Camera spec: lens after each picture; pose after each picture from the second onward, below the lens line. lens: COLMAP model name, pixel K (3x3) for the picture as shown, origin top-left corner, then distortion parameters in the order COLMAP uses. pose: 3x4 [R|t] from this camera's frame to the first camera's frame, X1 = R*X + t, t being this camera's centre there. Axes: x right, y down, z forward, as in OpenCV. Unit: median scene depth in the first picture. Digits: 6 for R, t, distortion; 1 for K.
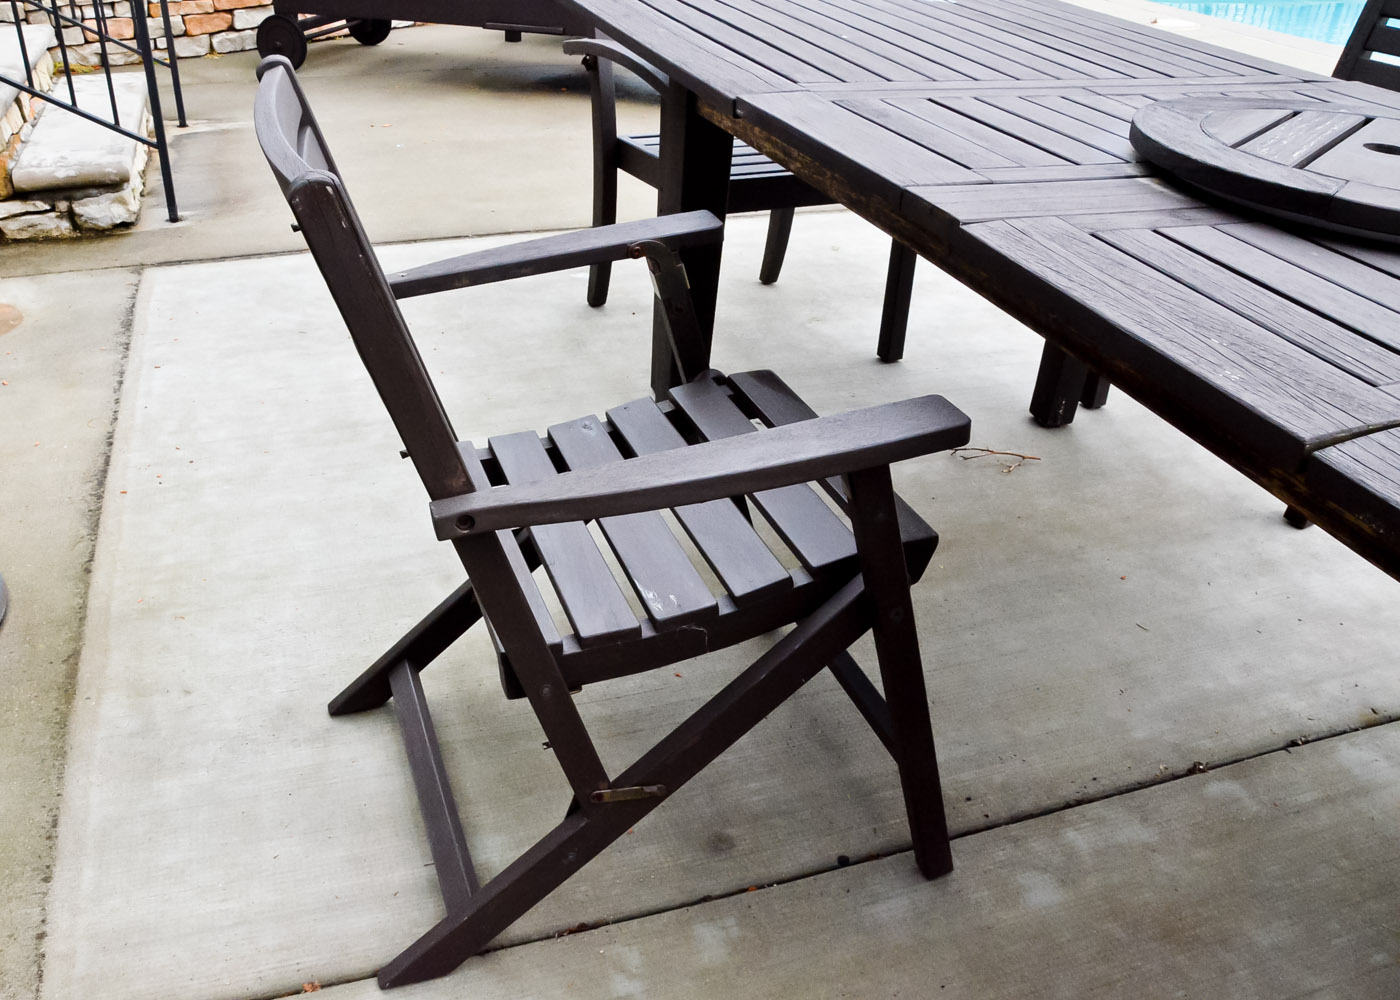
lens RADIAL K [[1198.6, 0, 618.1], [0, 1198.6, 516.6], [0, 0, 1]] dist [-0.141214, 0.069066]
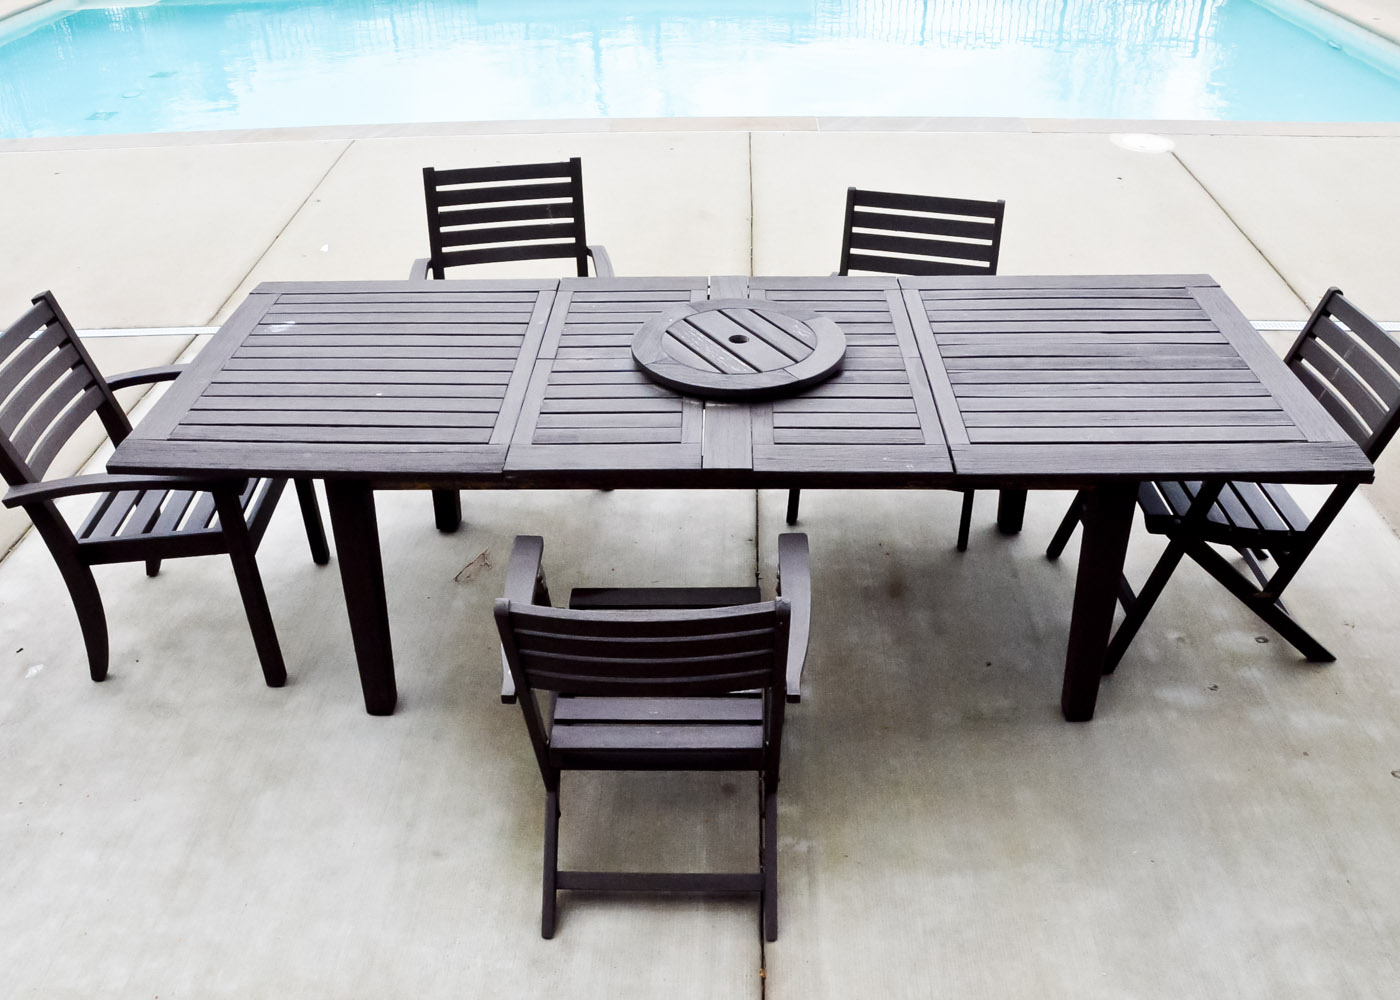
lens RADIAL K [[1198.6, 0, 693.8], [0, 1198.6, 523.2], [0, 0, 1]] dist [-0.141214, 0.069066]
pose [[0.324155, -0.550423, 0.769389, -1.147185], [0.516244, 0.784452, 0.343698, -0.732202], [-0.792727, 0.285781, 0.538436, -0.108498]]
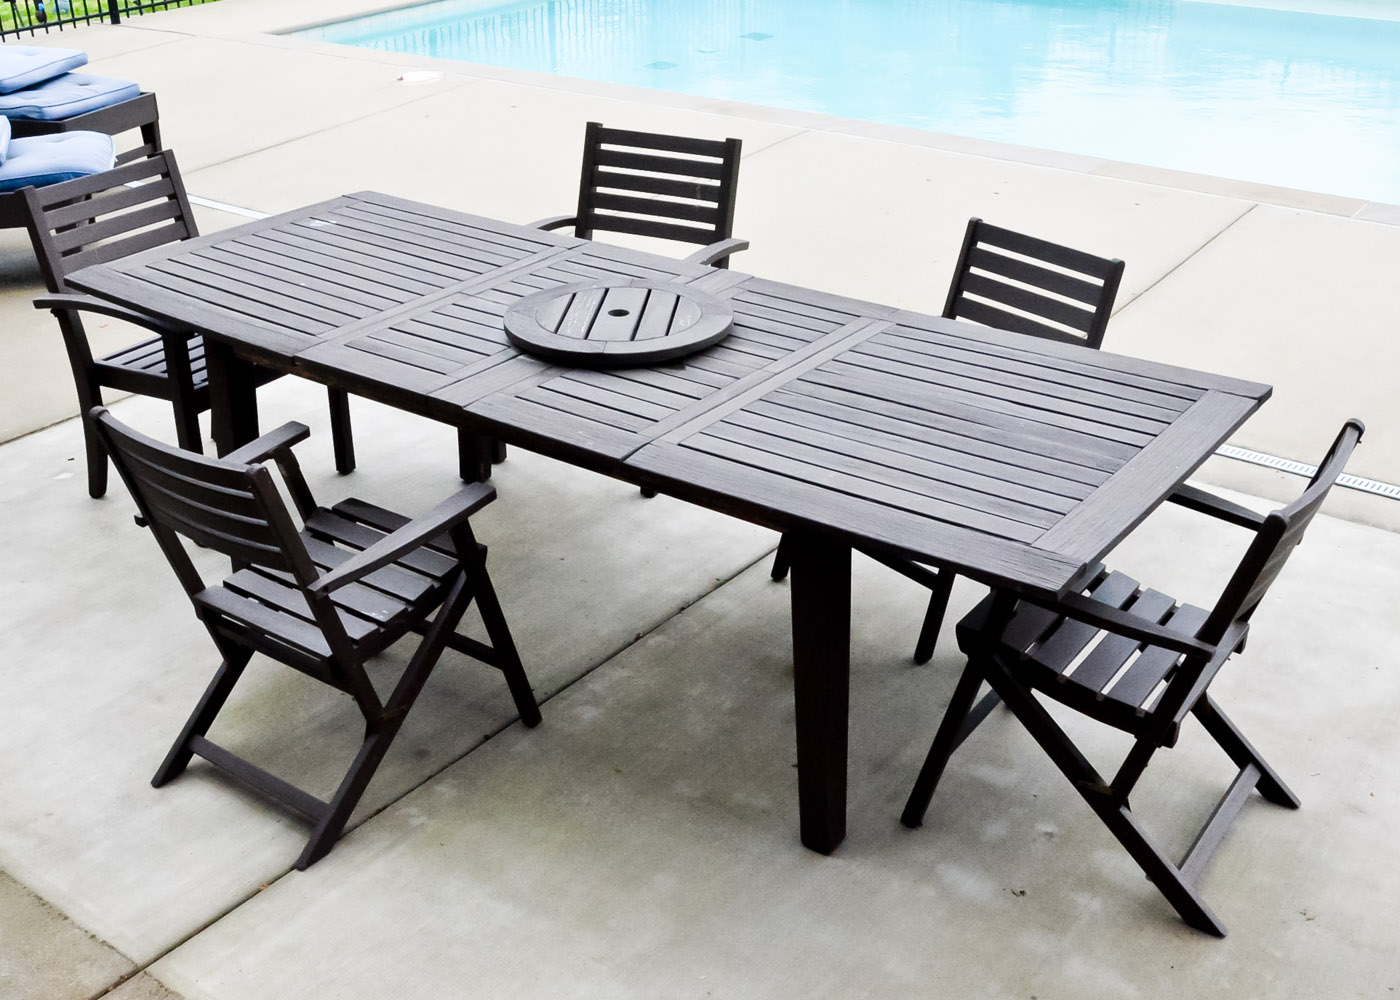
lens RADIAL K [[1612.3, 0, 701.2], [0, 1612.3, 494.5], [0, 0, 1]] dist [-0.092078, 0.000000]
pose [[0.809988, -0.279295, 0.515669, -0.695459], [0.328203, 0.944599, -0.003915, 0.052989], [-0.486007, 0.172415, 0.856779, -1.315664]]
